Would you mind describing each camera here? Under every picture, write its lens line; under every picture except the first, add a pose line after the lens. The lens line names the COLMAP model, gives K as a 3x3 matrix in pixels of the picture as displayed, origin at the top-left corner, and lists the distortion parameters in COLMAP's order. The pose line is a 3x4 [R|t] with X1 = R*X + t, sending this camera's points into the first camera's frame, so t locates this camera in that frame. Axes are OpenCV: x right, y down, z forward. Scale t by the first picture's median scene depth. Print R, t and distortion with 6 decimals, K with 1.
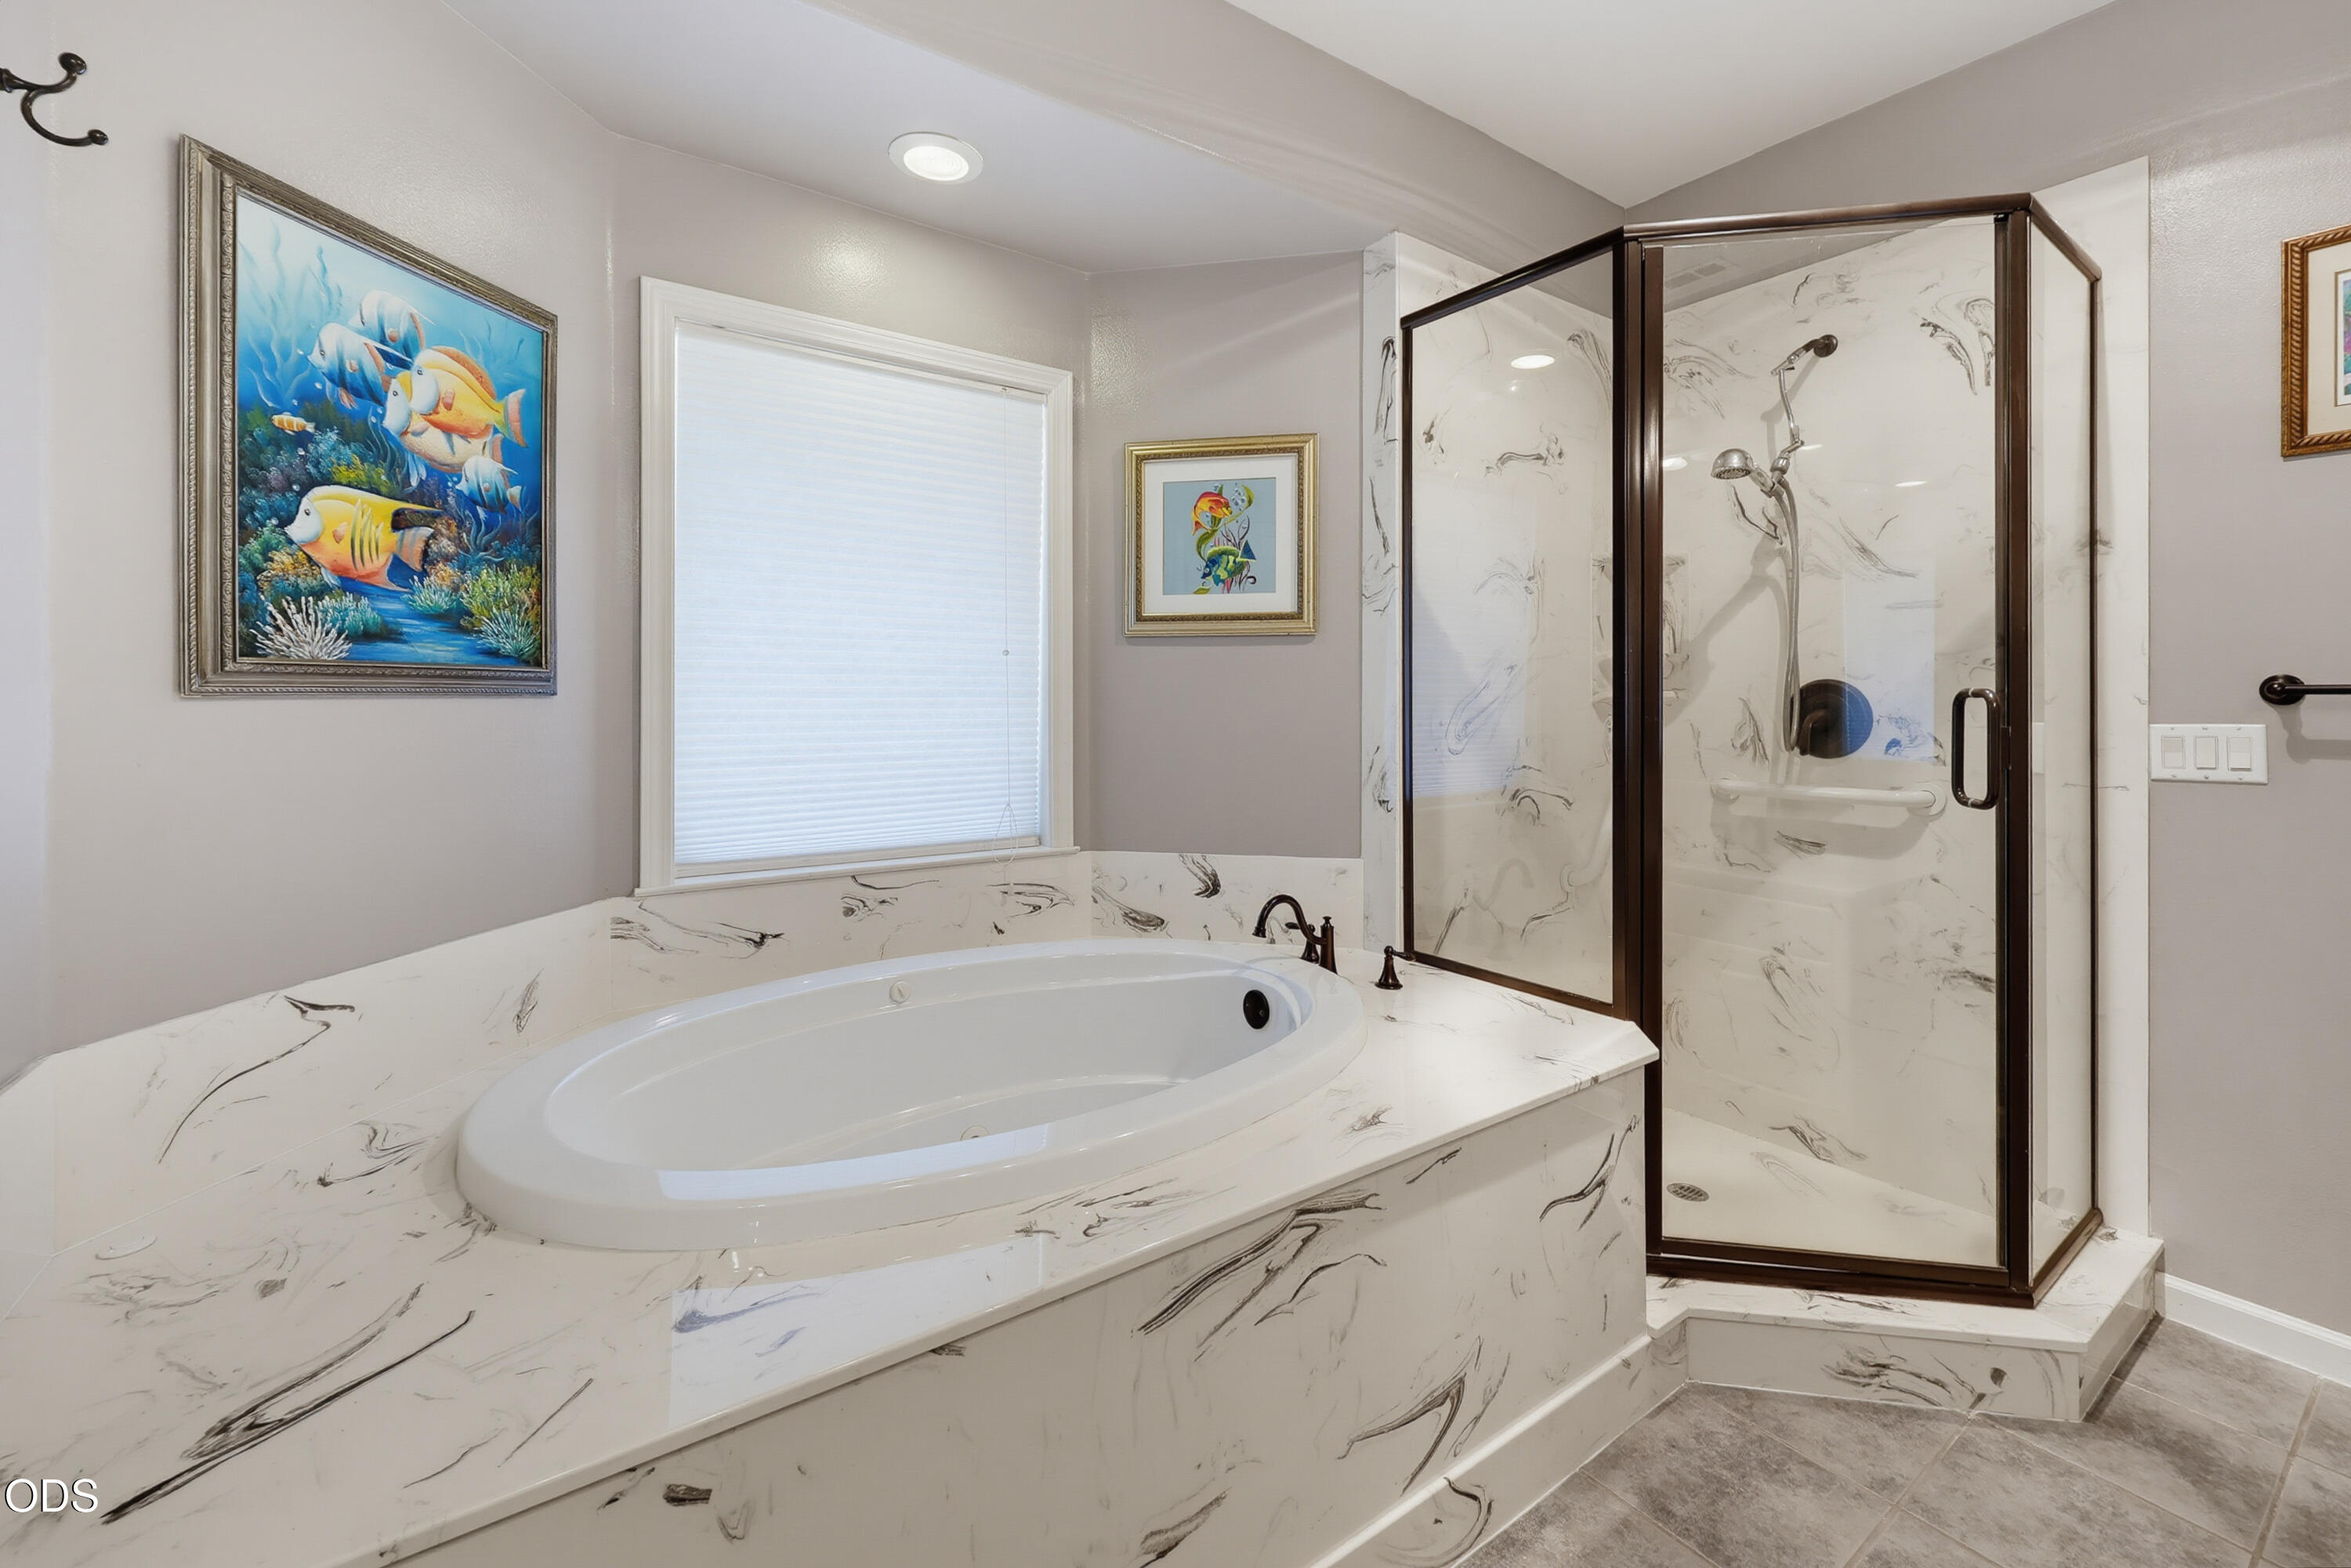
lens RADIAL K [[966.5, 0, 1172.7], [0, 966.5, 691.4], [0, 0, 1]] dist [-0.000846, -0.000018]
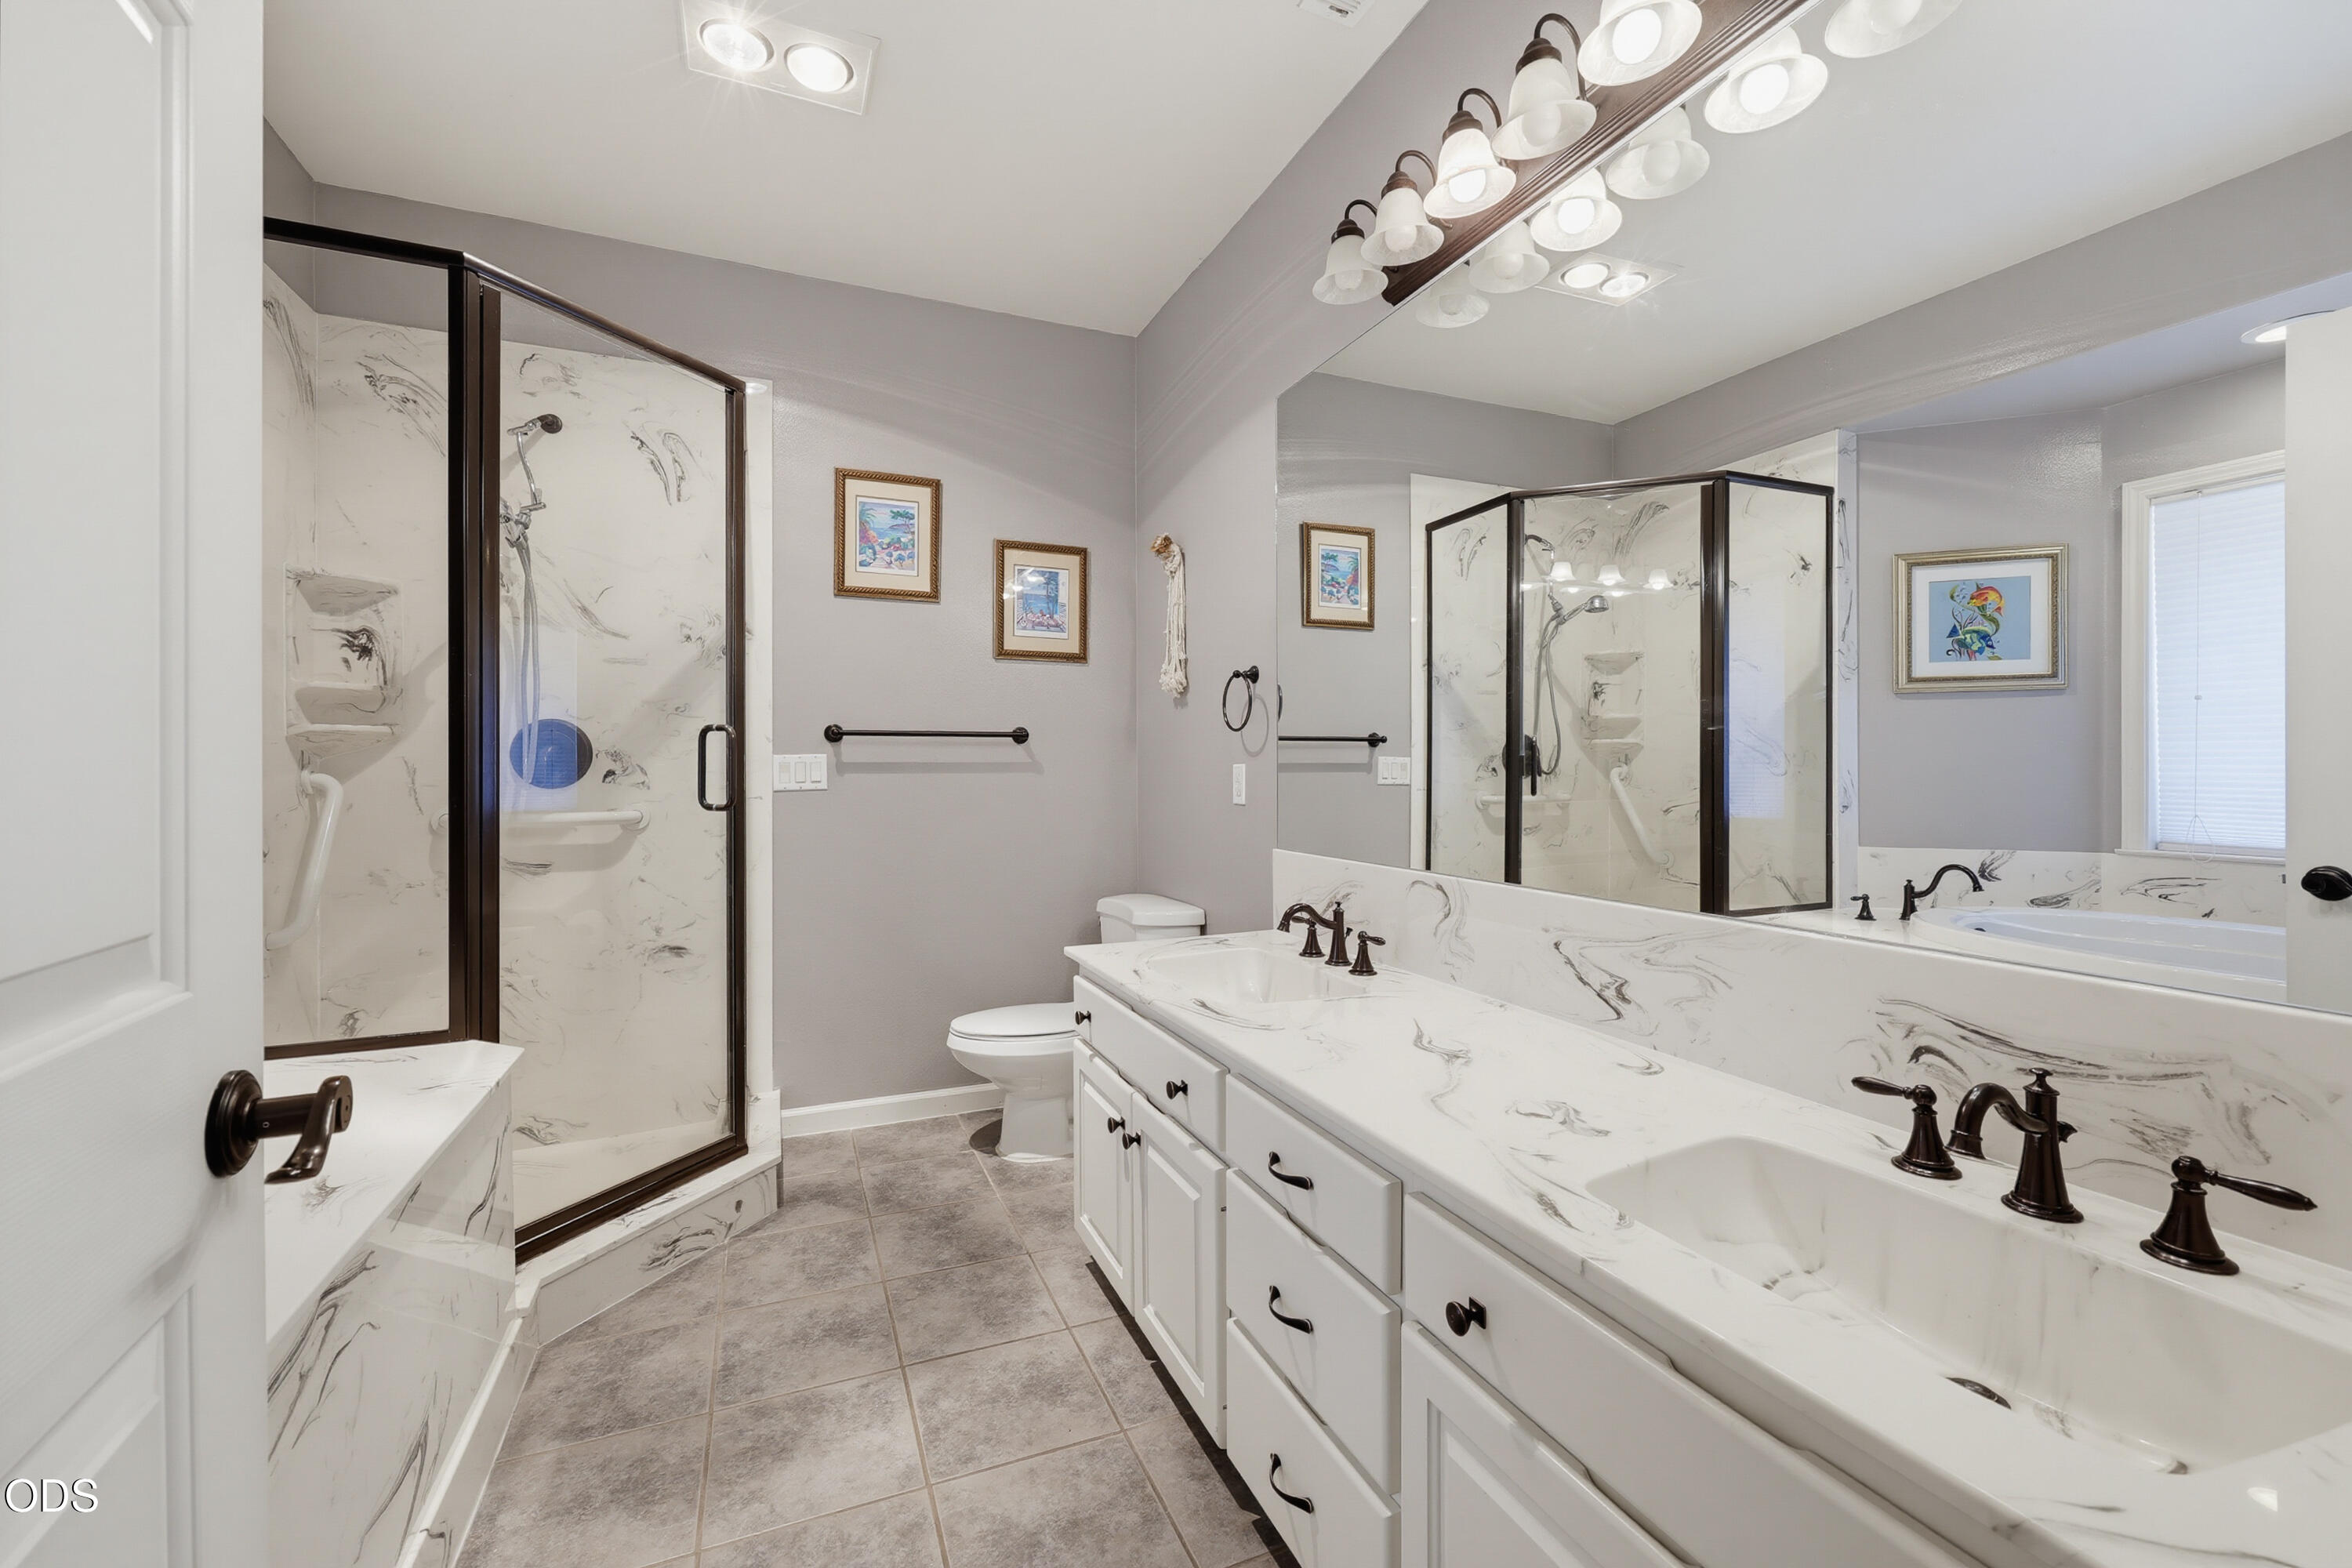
lens RADIAL K [[952.5, 0, 1181.7], [0, 952.5, 755.7], [0, 0, 1]] dist [0.000704, 0.000119]
pose [[0.207308, 0.007537, 0.978247, -0.380331], [-0.005102, 0.999965, -0.006623, 0.049623], [-0.978262, -0.003618, 0.207339, 0.069305]]
